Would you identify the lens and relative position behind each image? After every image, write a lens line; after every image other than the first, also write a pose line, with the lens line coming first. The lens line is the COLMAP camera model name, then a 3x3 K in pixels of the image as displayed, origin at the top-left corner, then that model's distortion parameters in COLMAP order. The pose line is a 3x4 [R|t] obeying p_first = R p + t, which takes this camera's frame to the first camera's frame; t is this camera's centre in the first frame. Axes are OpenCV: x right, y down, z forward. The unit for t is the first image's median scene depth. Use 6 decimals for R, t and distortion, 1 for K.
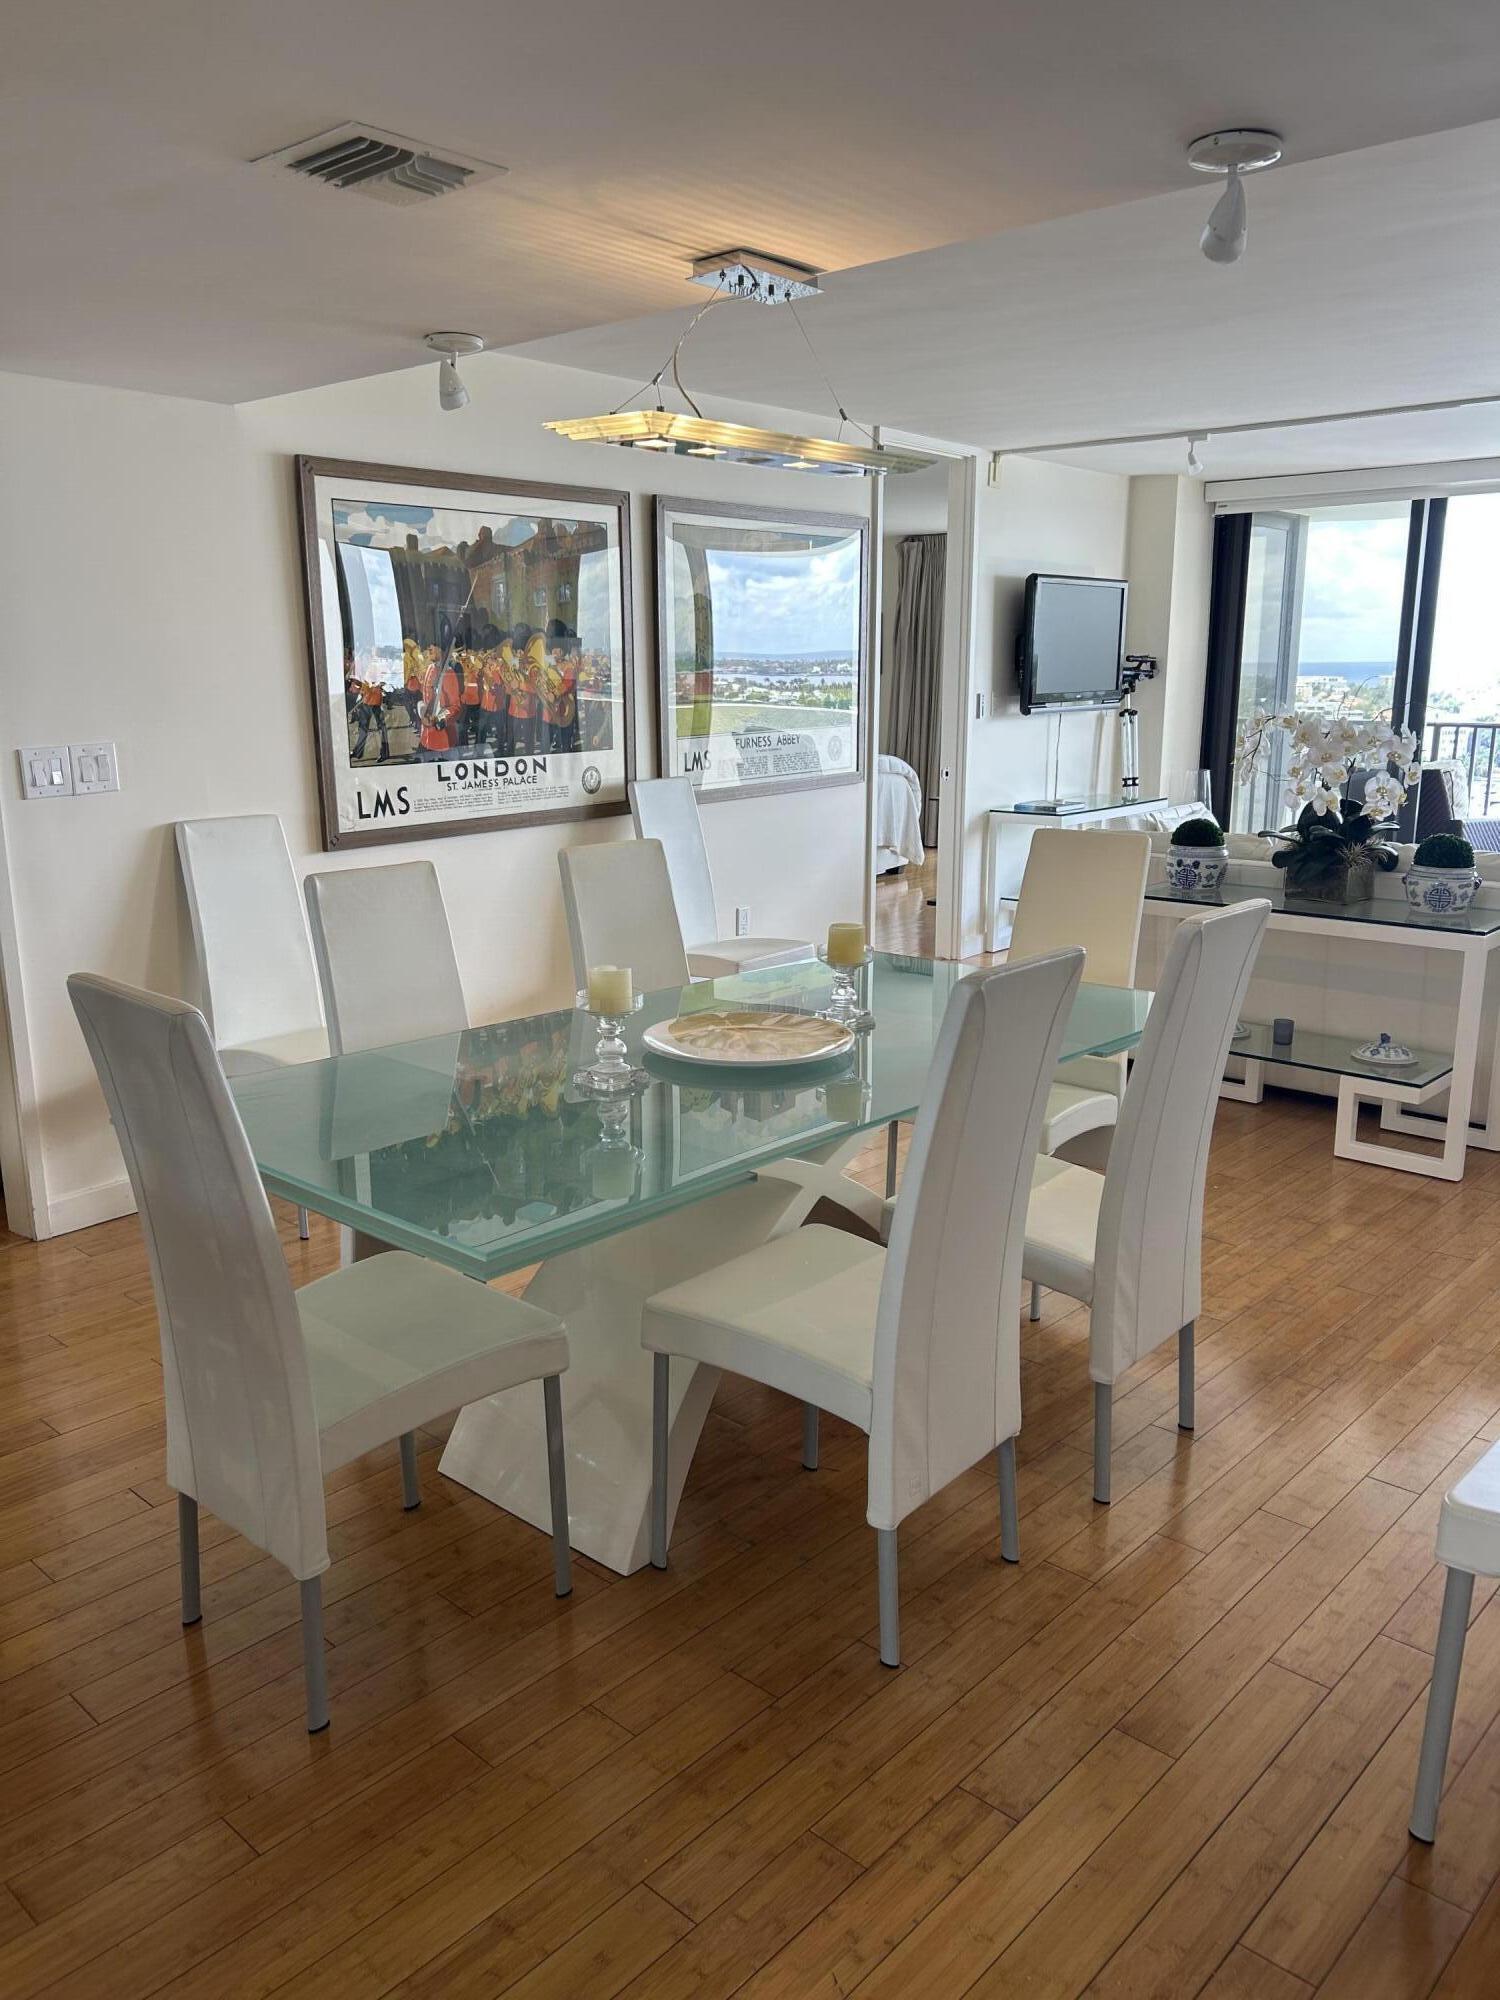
lens RADIAL K [[1504.4, 0, 747.2], [0, 1504.4, 1024.0], [0, 0, 1]] dist [0.094822, -0.191925]
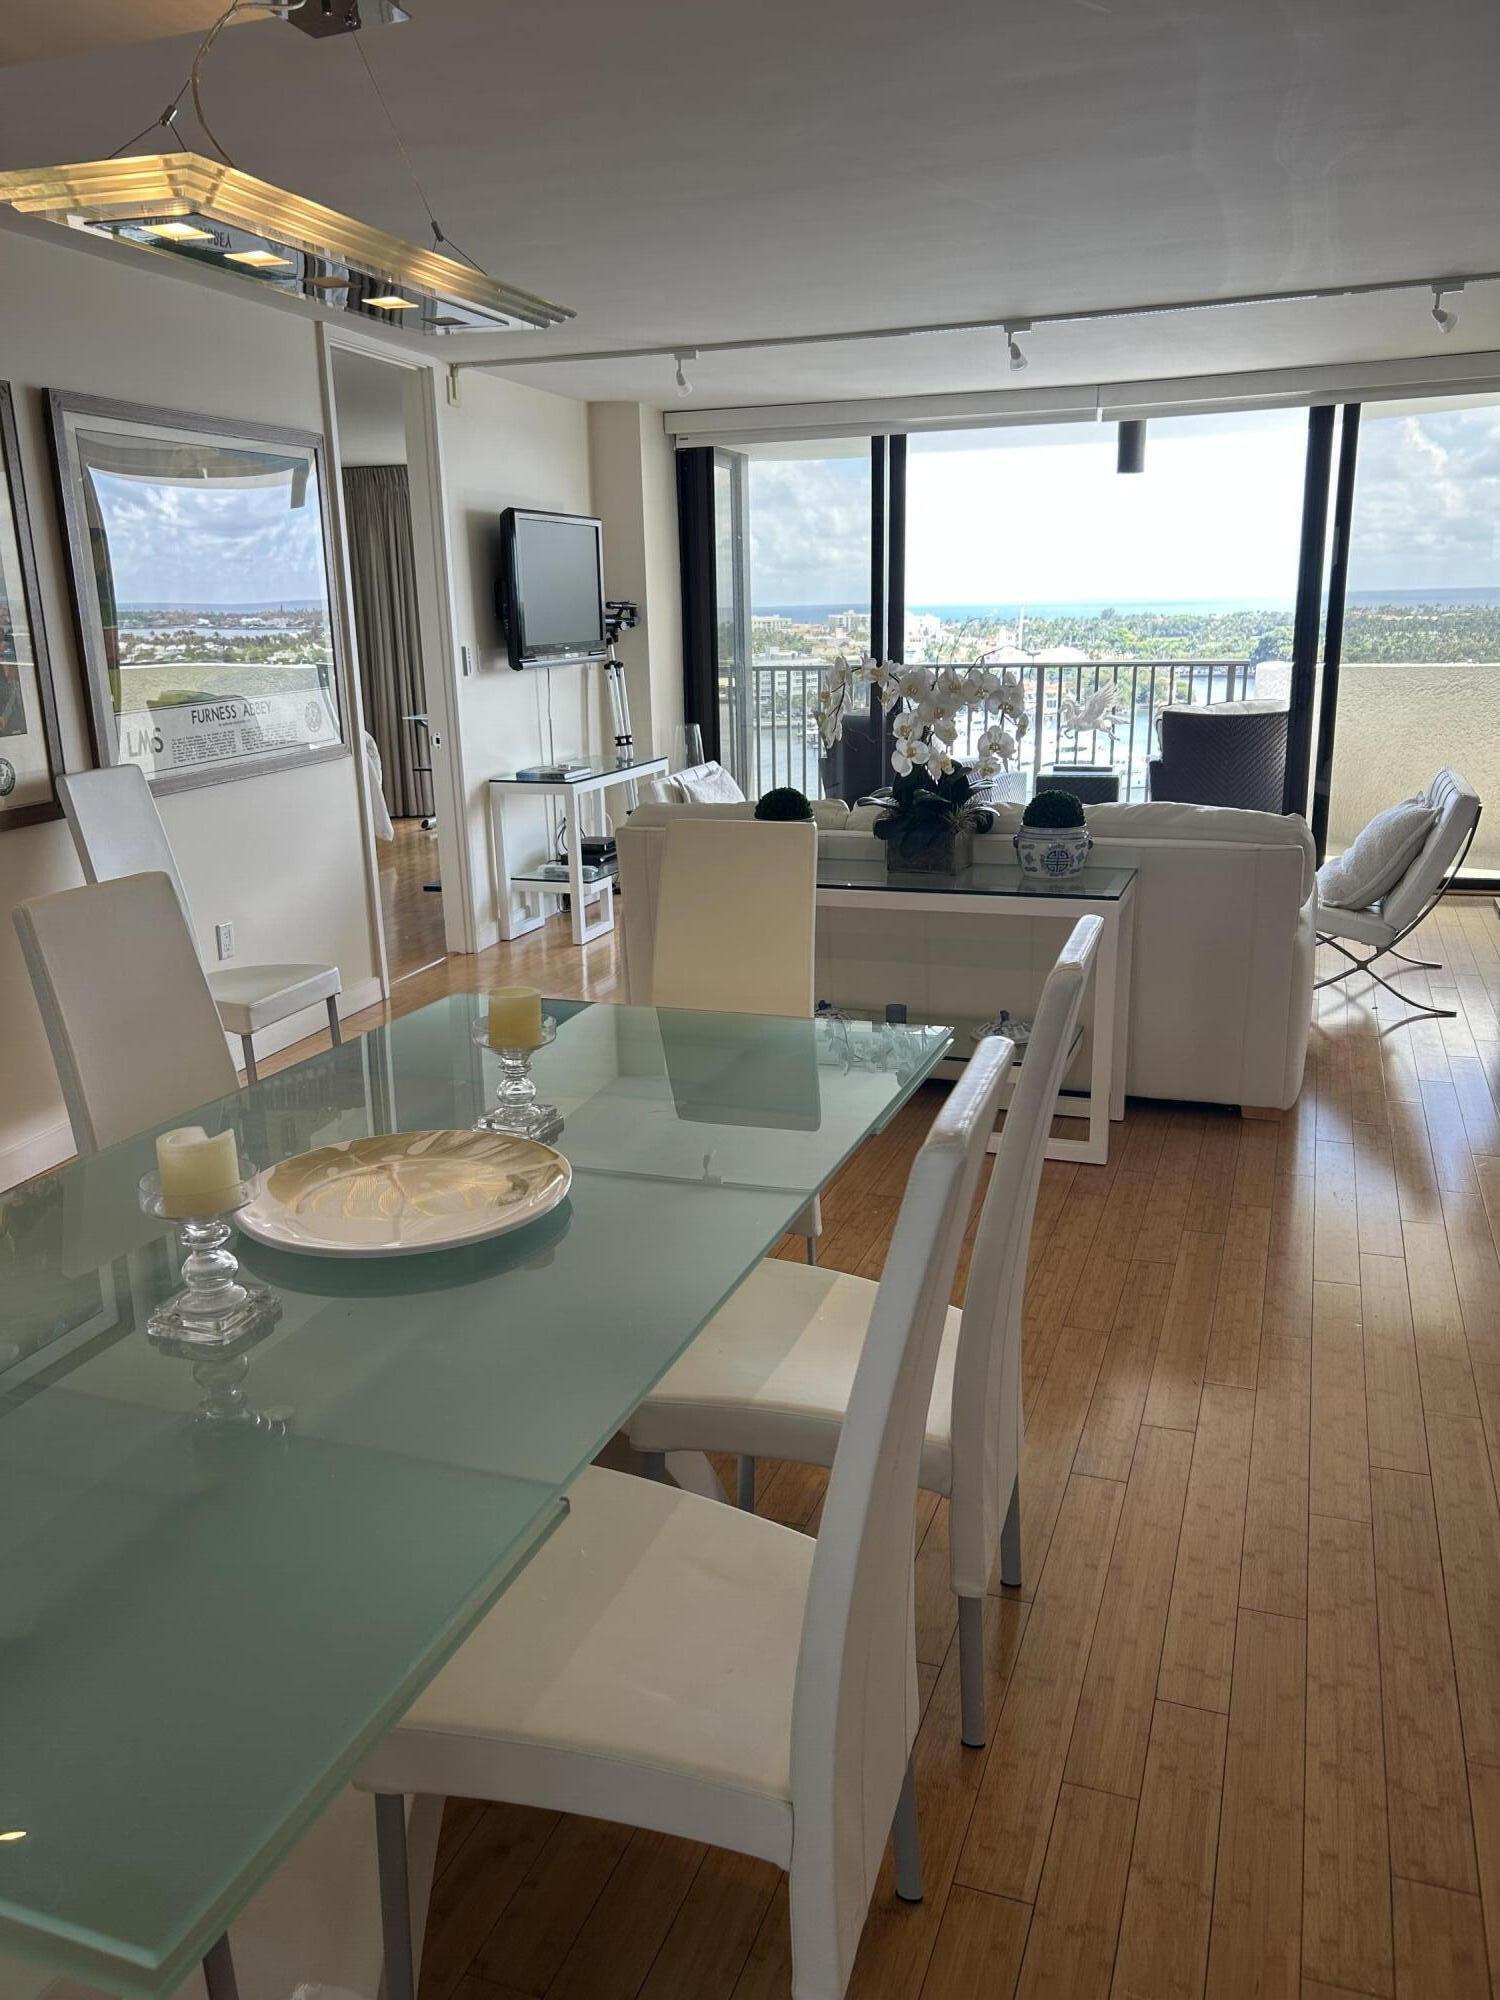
lens RADIAL K [[1504.4, 0, 747.2], [0, 1504.4, 1024.0], [0, 0, 1]] dist [0.094822, -0.191925]
pose [[0.925561, -0.115856, 0.360437, -0.034201], [0.104757, 0.993228, 0.050249, -0.029622], [-0.363817, -0.008751, 0.931429, 0.127324]]
